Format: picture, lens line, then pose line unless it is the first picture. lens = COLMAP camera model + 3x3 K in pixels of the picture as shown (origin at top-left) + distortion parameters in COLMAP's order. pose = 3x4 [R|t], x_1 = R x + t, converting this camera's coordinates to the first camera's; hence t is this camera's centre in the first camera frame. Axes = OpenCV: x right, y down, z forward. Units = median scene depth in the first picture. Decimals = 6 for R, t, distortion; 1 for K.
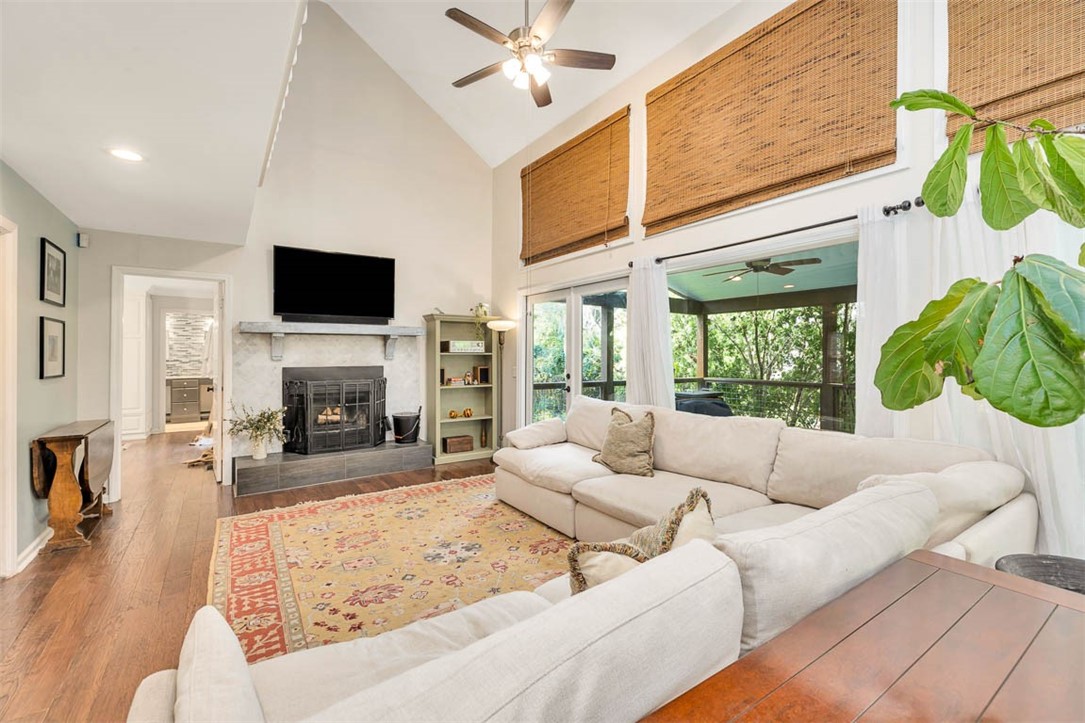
lens RADIAL K [[505.8, 0, 602.3], [0, 505.8, 356.7], [0, 0, 1]] dist [0.000342, -0.001256]
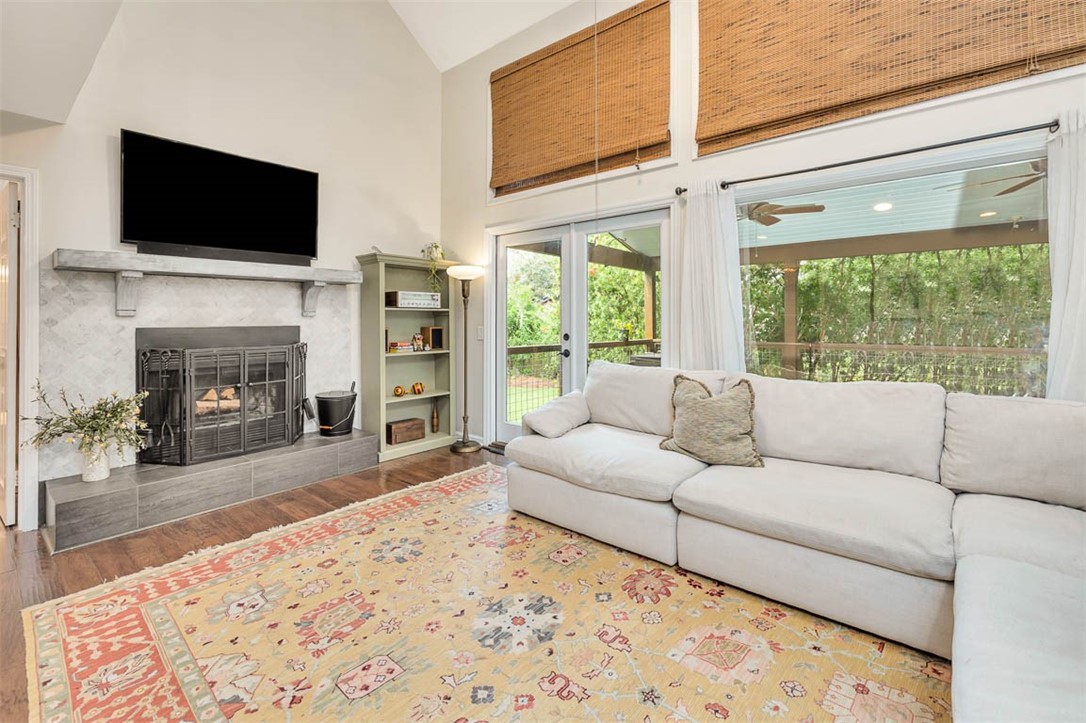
lens RADIAL K [[506.3, 0, 609.4], [0, 506.3, 319.4], [0, 0, 1]] dist [0.000342, -0.001256]
pose [[0.967234, -0.005300, 0.253830, -0.242141], [0.006399, 0.999973, -0.003504, 0.017789], [-0.253805, 0.005014, 0.967243, 0.267224]]
